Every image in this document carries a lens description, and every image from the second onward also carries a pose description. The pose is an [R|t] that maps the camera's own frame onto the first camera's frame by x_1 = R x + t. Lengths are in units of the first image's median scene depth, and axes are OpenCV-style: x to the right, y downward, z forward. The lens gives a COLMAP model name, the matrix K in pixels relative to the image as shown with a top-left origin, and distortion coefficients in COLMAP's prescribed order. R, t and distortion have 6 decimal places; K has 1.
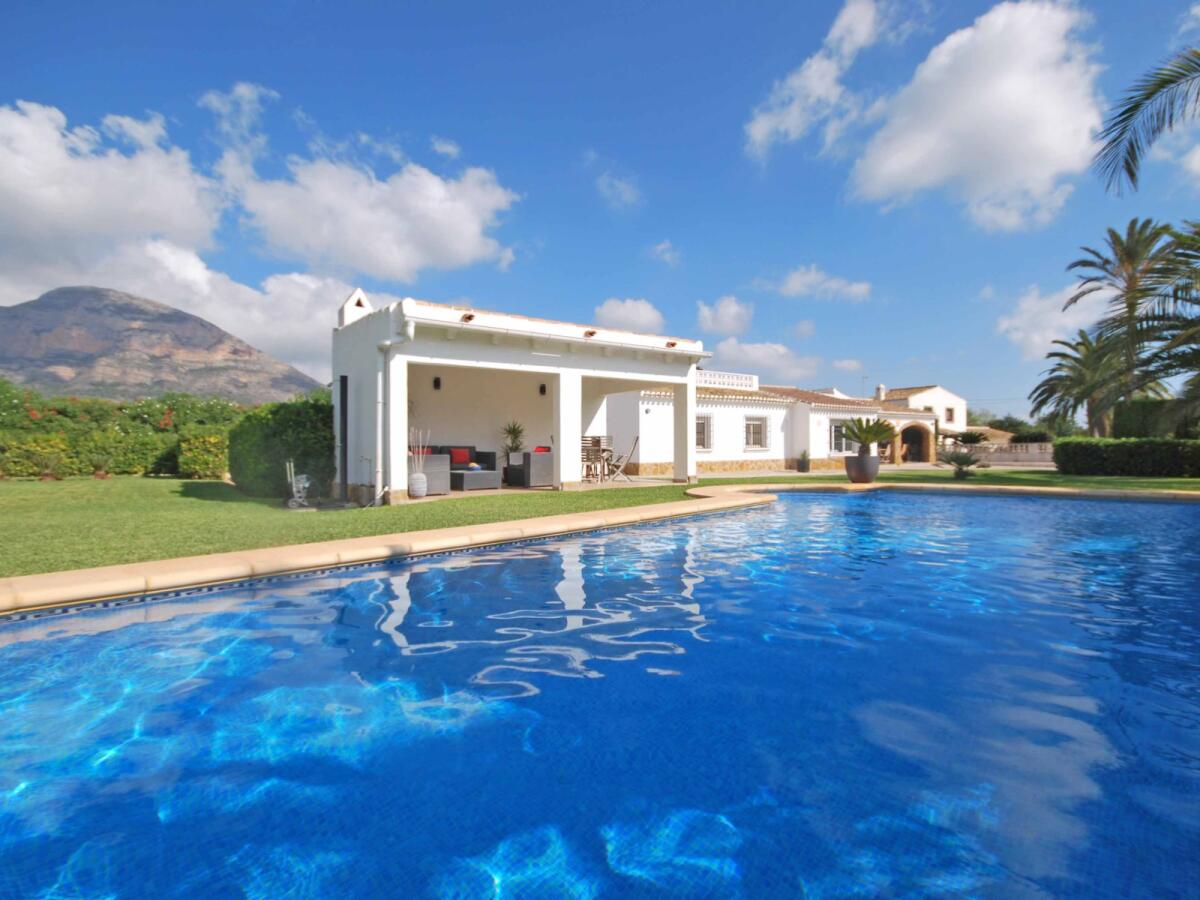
lens RADIAL K [[598.8, 0, 600.0], [0, 598.8, 450.0], [0, 0, 1]] dist [-0.000567, -0.000367]
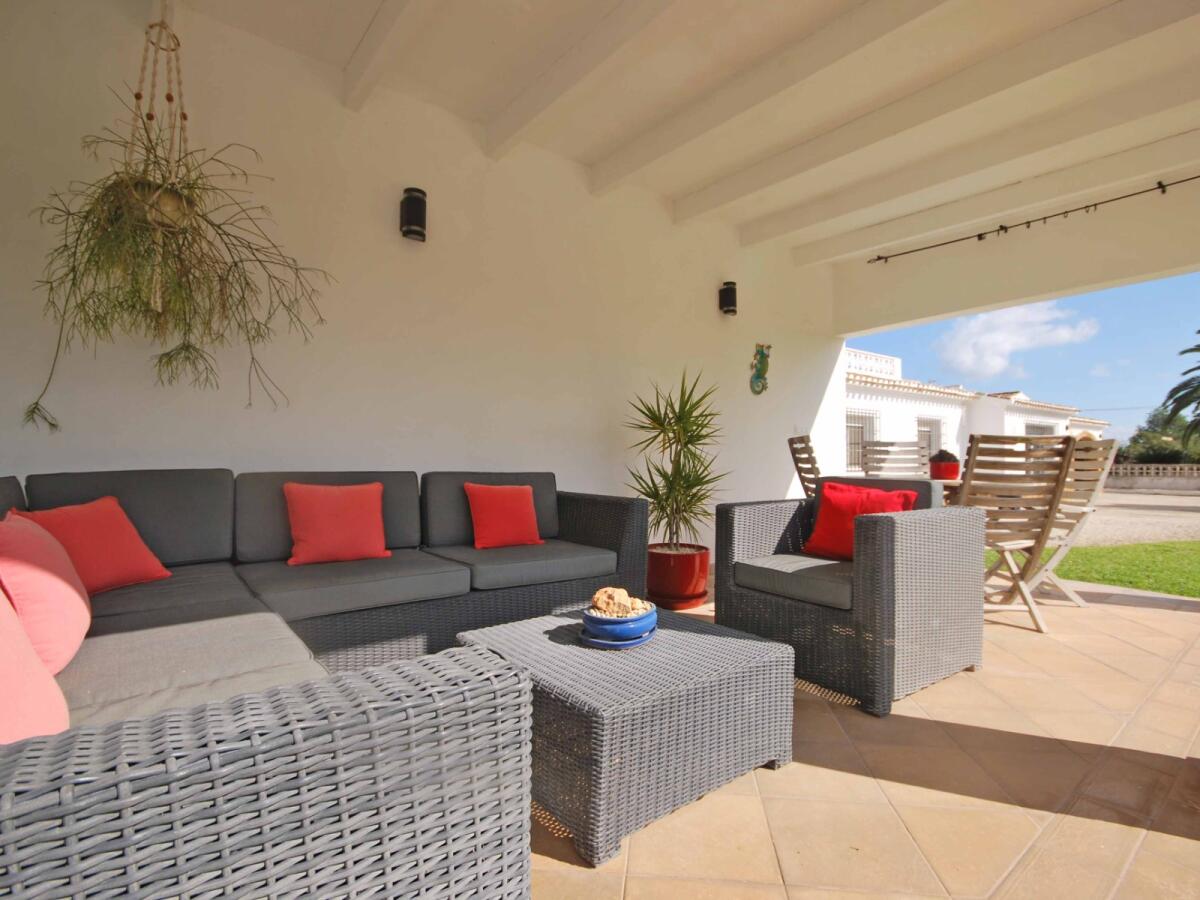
lens RADIAL K [[620.5, 0, 598.2], [0, 620.5, 480.1], [0, 0, 1]] dist [0.018764, 0.000062]
pose [[0.997691, 0.003051, 0.067854, -0.113864], [-0.004422, 0.999789, 0.020063, -0.004769], [-0.067779, -0.020316, 0.997494, 0.395754]]
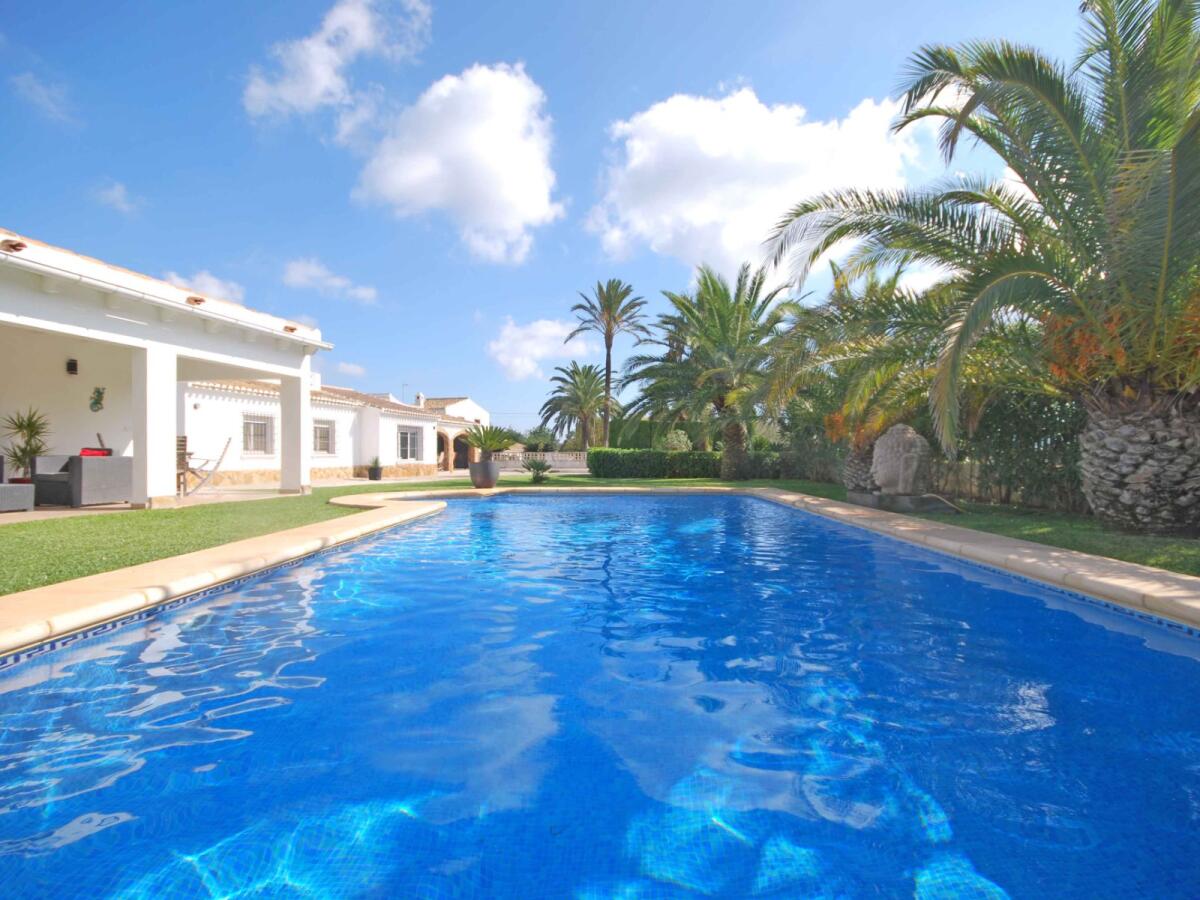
lens RADIAL K [[635.9, 0, 575.6], [0, 635.9, 461.4], [0, 0, 1]] dist [-0.000757, -0.000527]
pose [[0.749516, 0.001715, 0.661984, -0.088607], [-0.005315, 0.999980, 0.003427, 0.002160], [-0.661964, -0.006087, 0.749511, 0.034825]]
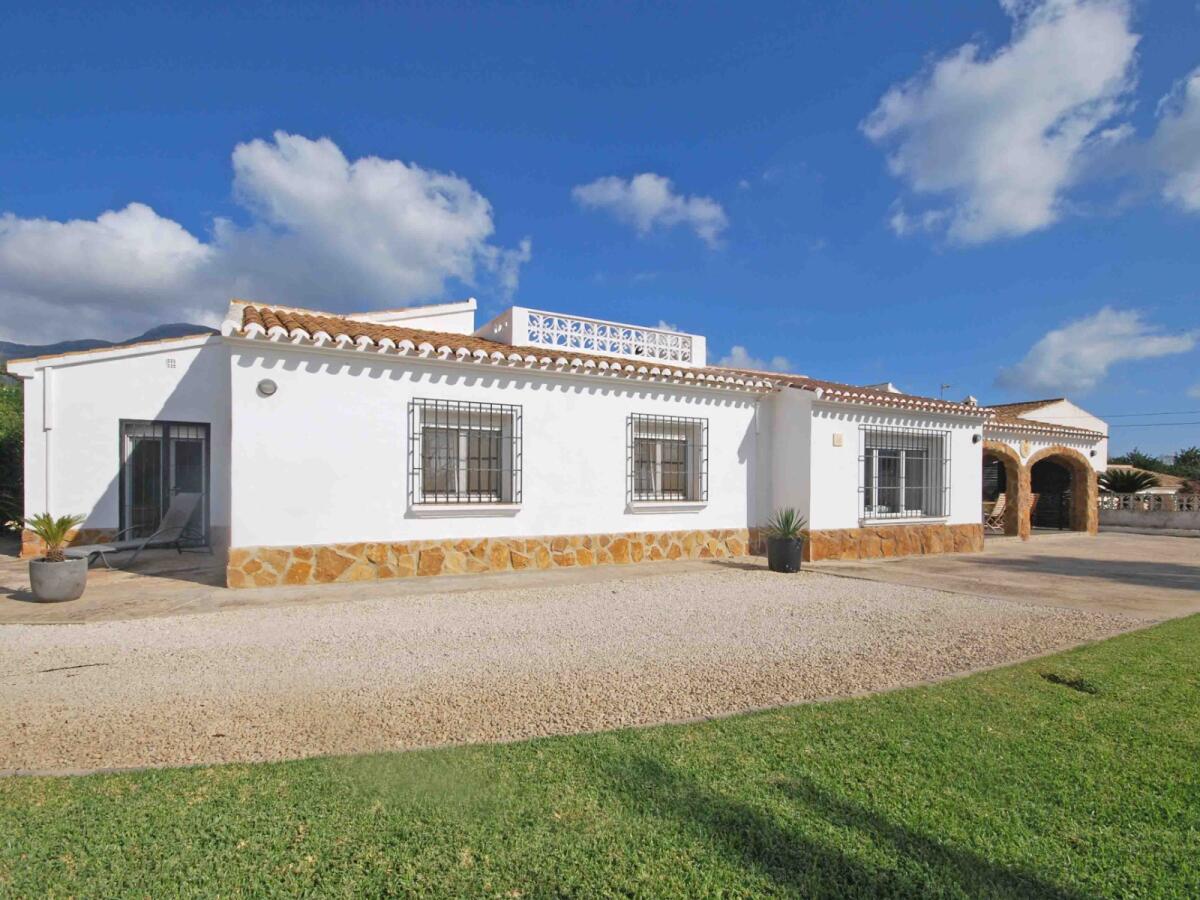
lens RADIAL K [[626.0, 0, 600.8], [0, 626.0, 479.5], [0, 0, 1]] dist [-0.000319, -0.000092]
pose [[0.996575, 0.015143, -0.081297, 0.253330], [-0.015985, 0.999825, -0.009723, -0.013165], [0.081136, 0.010989, 0.996642, 0.595258]]
